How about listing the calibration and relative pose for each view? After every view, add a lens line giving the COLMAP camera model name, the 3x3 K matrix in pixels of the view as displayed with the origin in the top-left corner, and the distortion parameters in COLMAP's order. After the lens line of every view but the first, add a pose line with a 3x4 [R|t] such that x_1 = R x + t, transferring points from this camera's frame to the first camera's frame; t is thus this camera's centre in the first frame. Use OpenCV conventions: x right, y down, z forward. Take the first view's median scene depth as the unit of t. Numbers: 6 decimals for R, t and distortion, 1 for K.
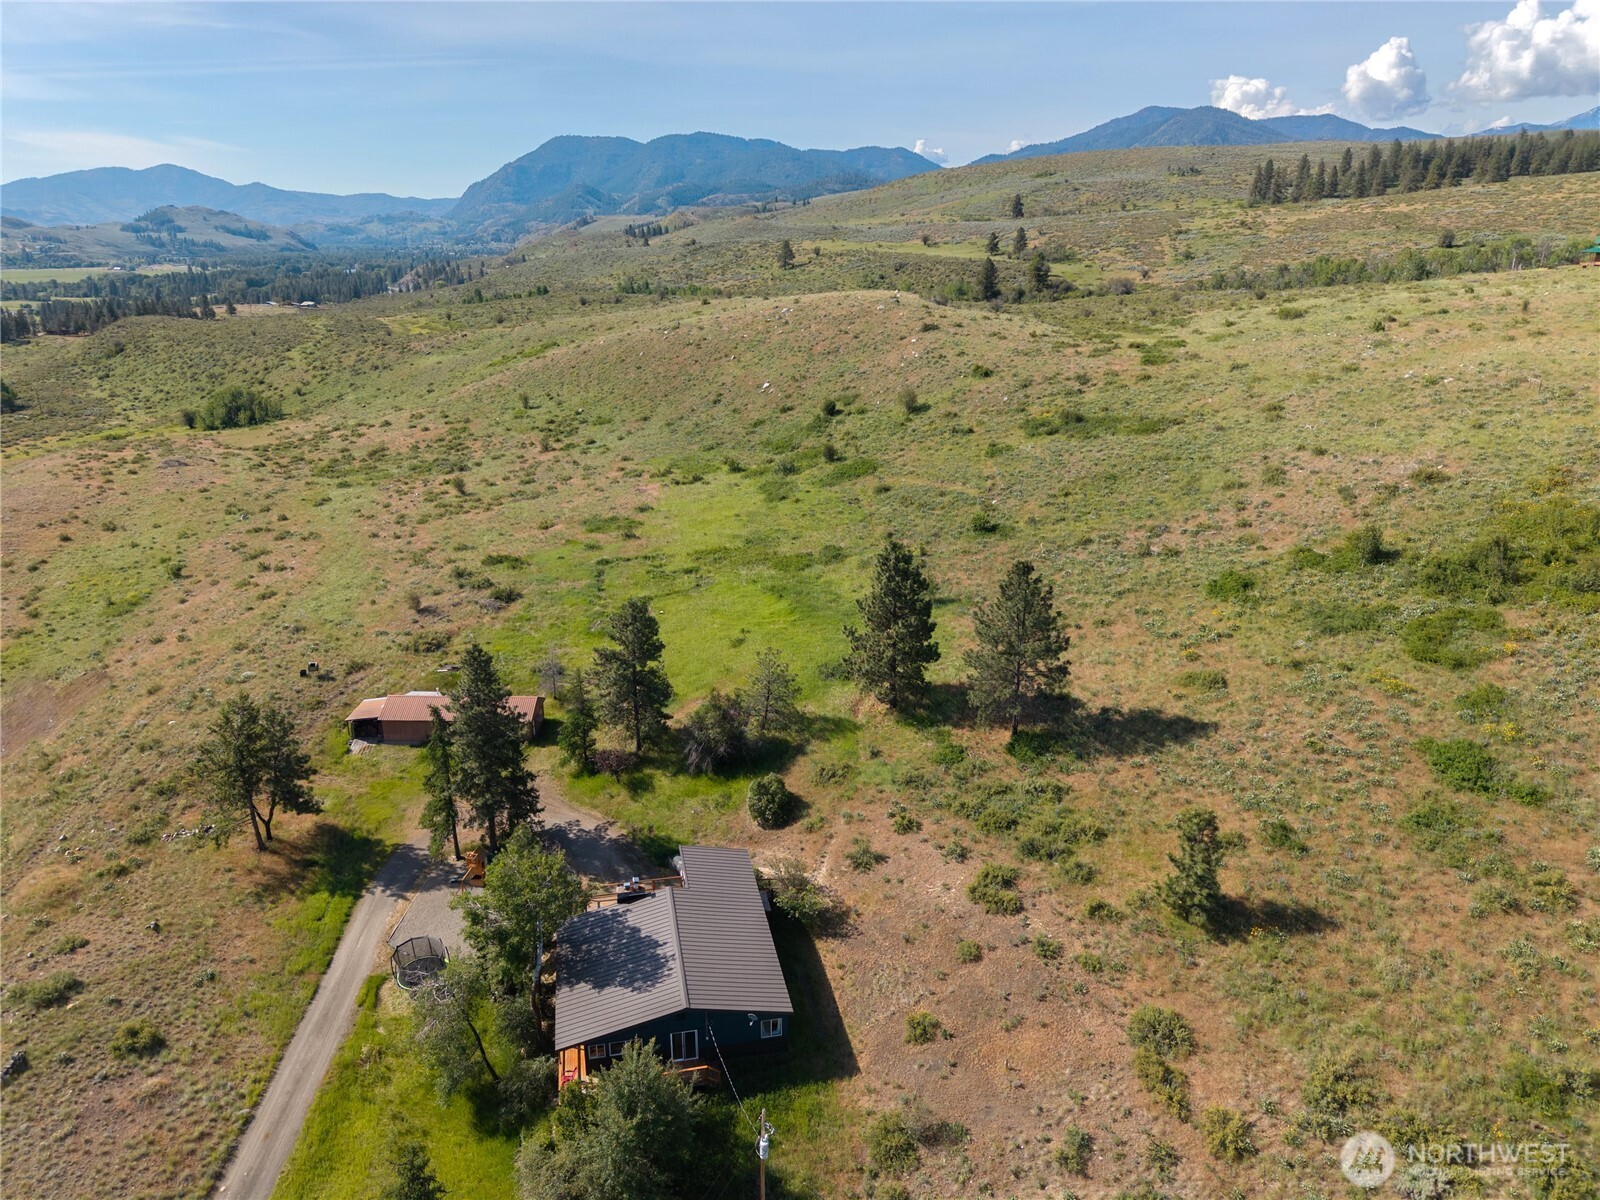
lens RADIAL K [[1105.7, 0, 803.9], [0, 1105.7, 557.0], [0, 0, 1]] dist [0.107485, -0.170000]
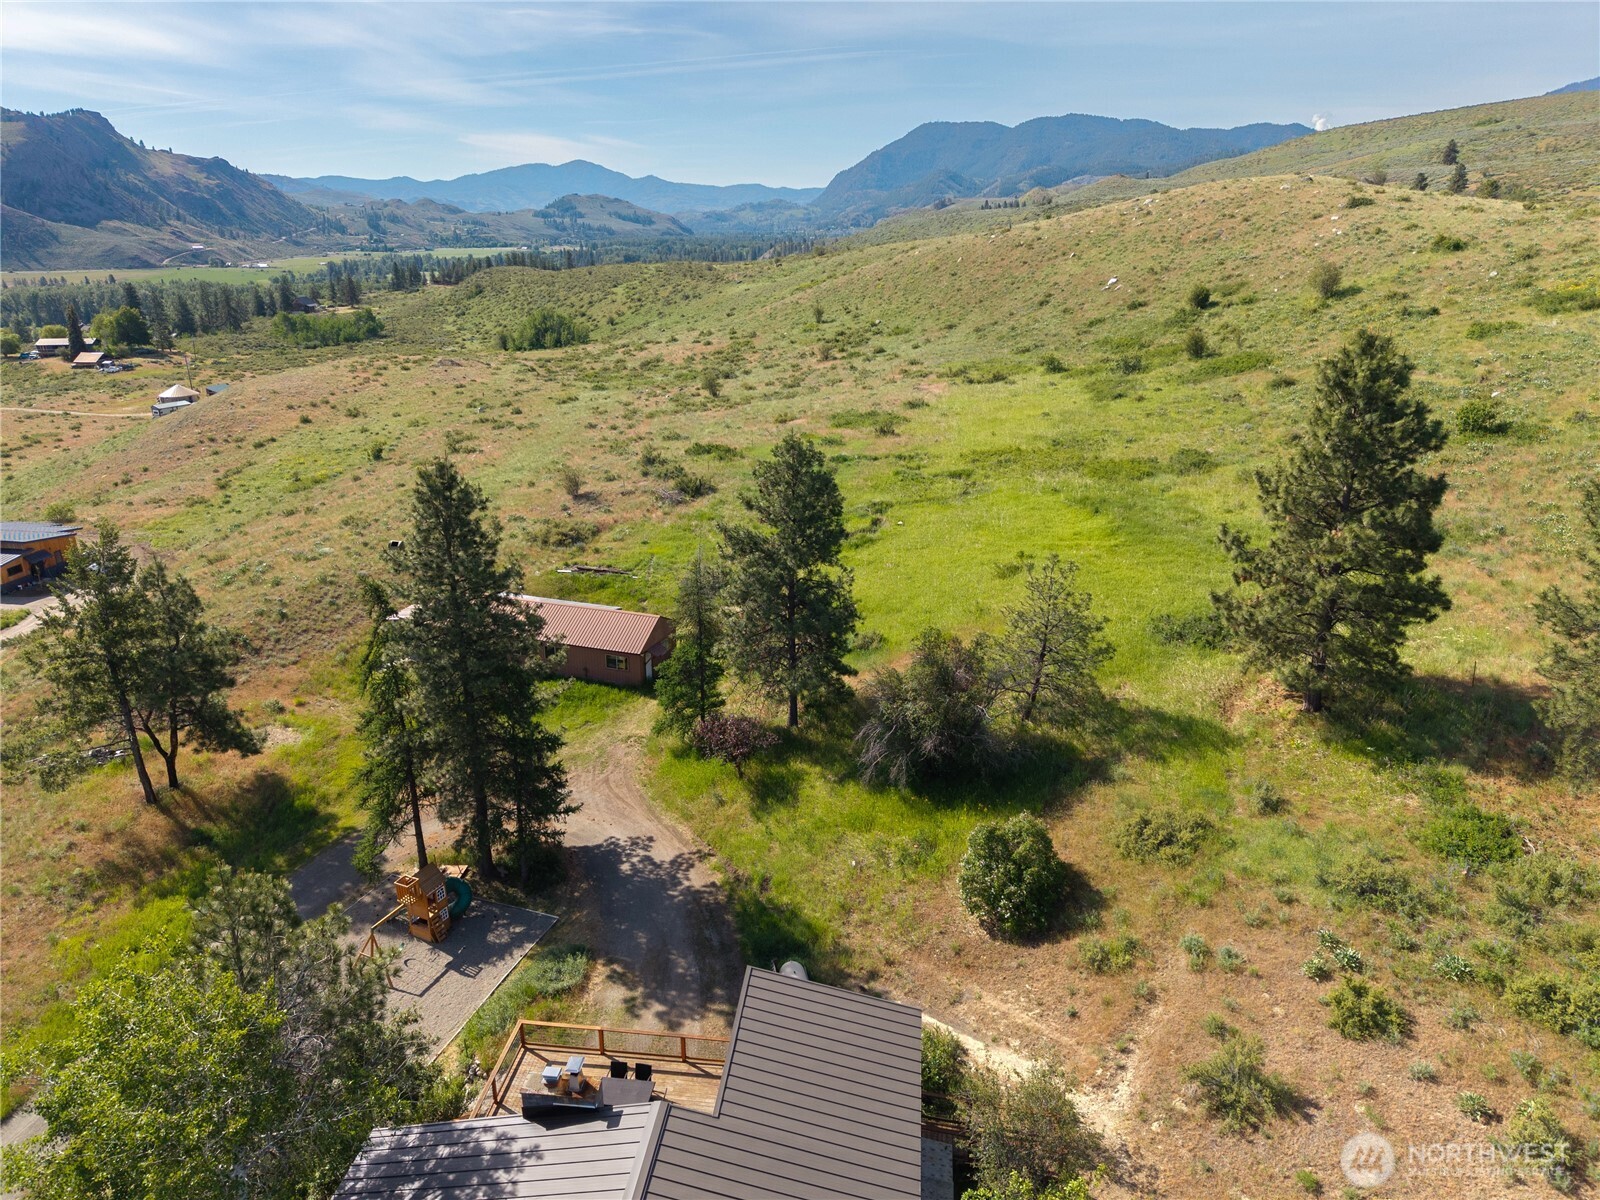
lens RADIAL K [[1040.9, 0, 800.0], [0, 1040.9, 600.0], [0, 0, 1]] dist [0.039150, -0.060642]
pose [[0.947831, 0.097917, -0.303363, 0.003518], [-0.085731, 0.994893, 0.053267, 0.070944], [0.307030, -0.024481, 0.951385, 0.430850]]
